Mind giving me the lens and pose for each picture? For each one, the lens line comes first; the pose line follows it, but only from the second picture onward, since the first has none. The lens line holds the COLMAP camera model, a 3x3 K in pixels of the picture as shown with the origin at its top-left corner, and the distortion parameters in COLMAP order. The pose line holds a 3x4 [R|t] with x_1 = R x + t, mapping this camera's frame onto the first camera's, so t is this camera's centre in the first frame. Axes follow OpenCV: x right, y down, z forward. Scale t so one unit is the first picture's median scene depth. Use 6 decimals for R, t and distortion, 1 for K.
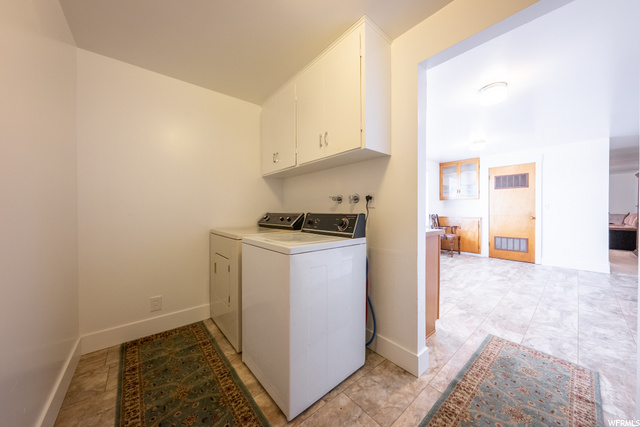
lens RADIAL K [[217.9, 0, 320.0], [0, 217.9, 213.5], [0, 0, 1]] dist [0.000964, 0.000265]
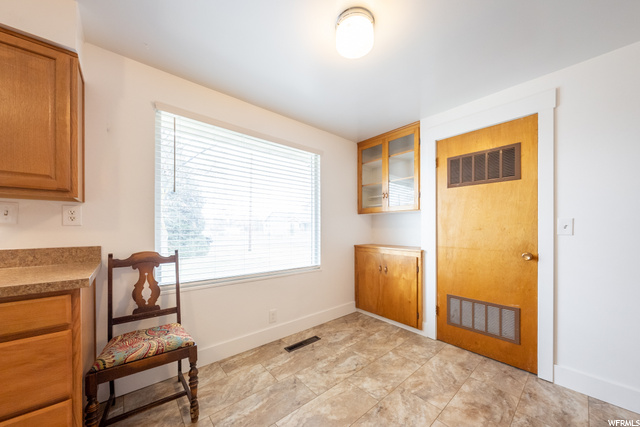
lens RADIAL K [[226.8, 0, 321.1], [0, 226.8, 229.8], [0, 0, 1]] dist [-0.001067, -0.000079]
pose [[0.999944, 0.005946, 0.008803, 0.606726], [-0.005843, 0.999915, -0.011614, -0.021570], [-0.008871, 0.011562, 0.999894, 0.609653]]
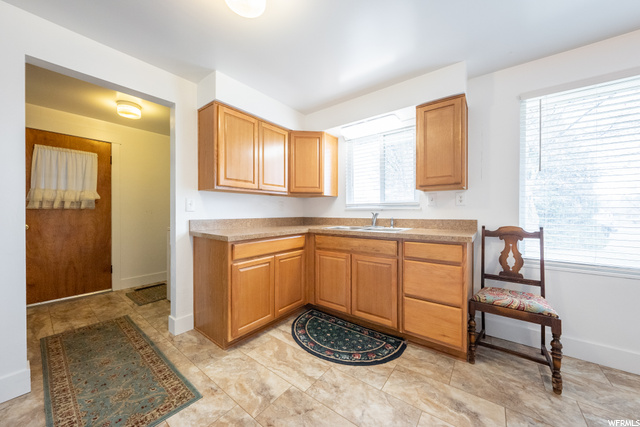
lens RADIAL K [[230.5, 0, 314.0], [0, 230.5, 214.3], [0, 0, 1]] dist [-0.006017, 0.000199]
pose [[0.199964, 0.008314, -0.979768, 0.678777], [-0.019978, 0.999791, 0.004406, -0.006332], [0.979600, 0.018693, 0.200088, 0.525283]]
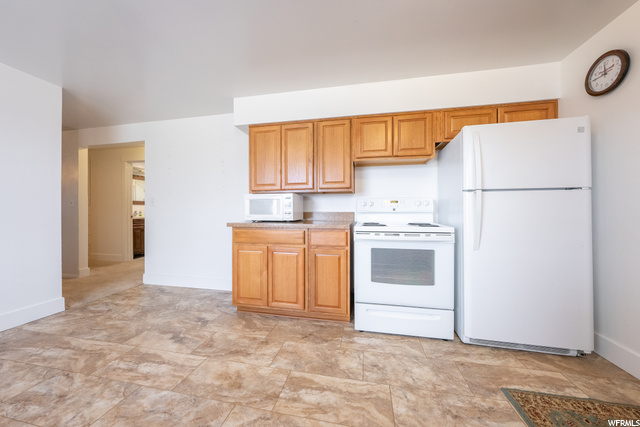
lens RADIAL K [[221.1, 0, 323.4], [0, 221.1, 210.8], [0, 0, 1]] dist [-0.002656, -0.000140]
pose [[-0.621920, 0.009446, 0.783024, 0.349084], [0.015388, 0.999882, 0.000160, 0.010109], [-0.782930, 0.012148, -0.621991, 0.700384]]
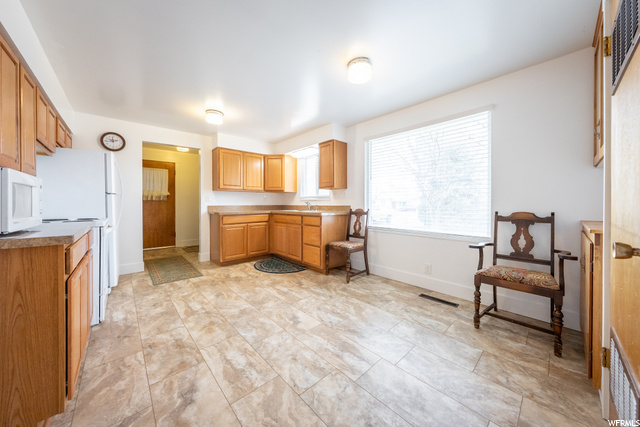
lens RADIAL K [[227.5, 0, 323.8], [0, 227.5, 205.0], [0, 0, 1]] dist [-0.012270, -0.000076]
pose [[0.038290, 0.008774, -0.999228, 1.123479], [-0.017691, 0.999811, 0.008101, -0.006252], [0.999110, 0.017367, 0.038438, 0.816610]]
